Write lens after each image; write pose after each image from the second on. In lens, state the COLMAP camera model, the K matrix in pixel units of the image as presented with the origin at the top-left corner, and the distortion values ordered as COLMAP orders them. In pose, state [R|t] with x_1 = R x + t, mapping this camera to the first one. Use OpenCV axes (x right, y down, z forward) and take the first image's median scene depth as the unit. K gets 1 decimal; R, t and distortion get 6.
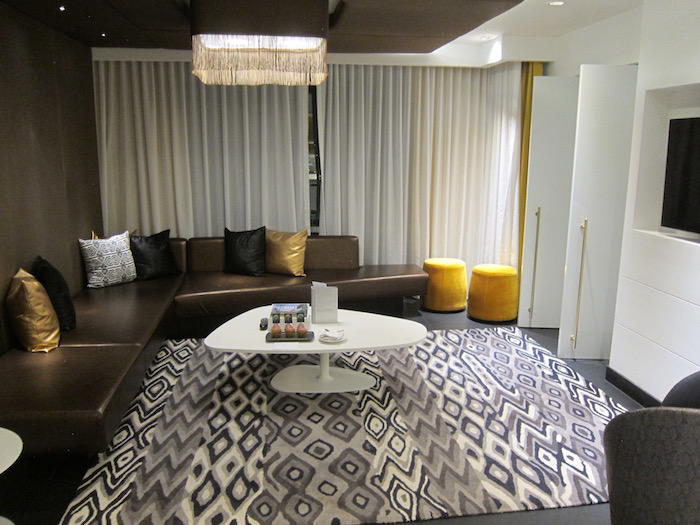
lens RADIAL K [[584.6, 0, 344.0], [0, 584.6, 262.3], [0, 0, 1]] dist [-0.059500, 0.021068]
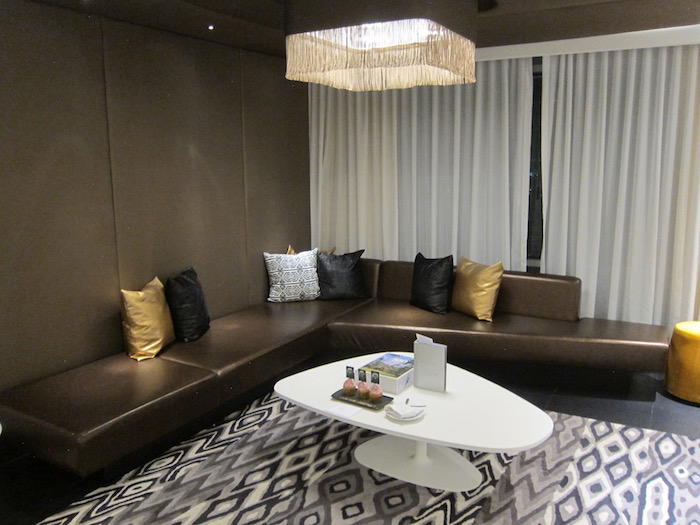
lens RADIAL K [[584.6, 0, 344.0], [0, 584.6, 262.3], [0, 0, 1]] dist [-0.059500, 0.021068]
pose [[0.799045, 0.092230, -0.594155, 0.315853], [-0.106336, 0.994266, 0.011334, -0.058754], [0.591793, 0.054124, 0.804271, 0.305168]]
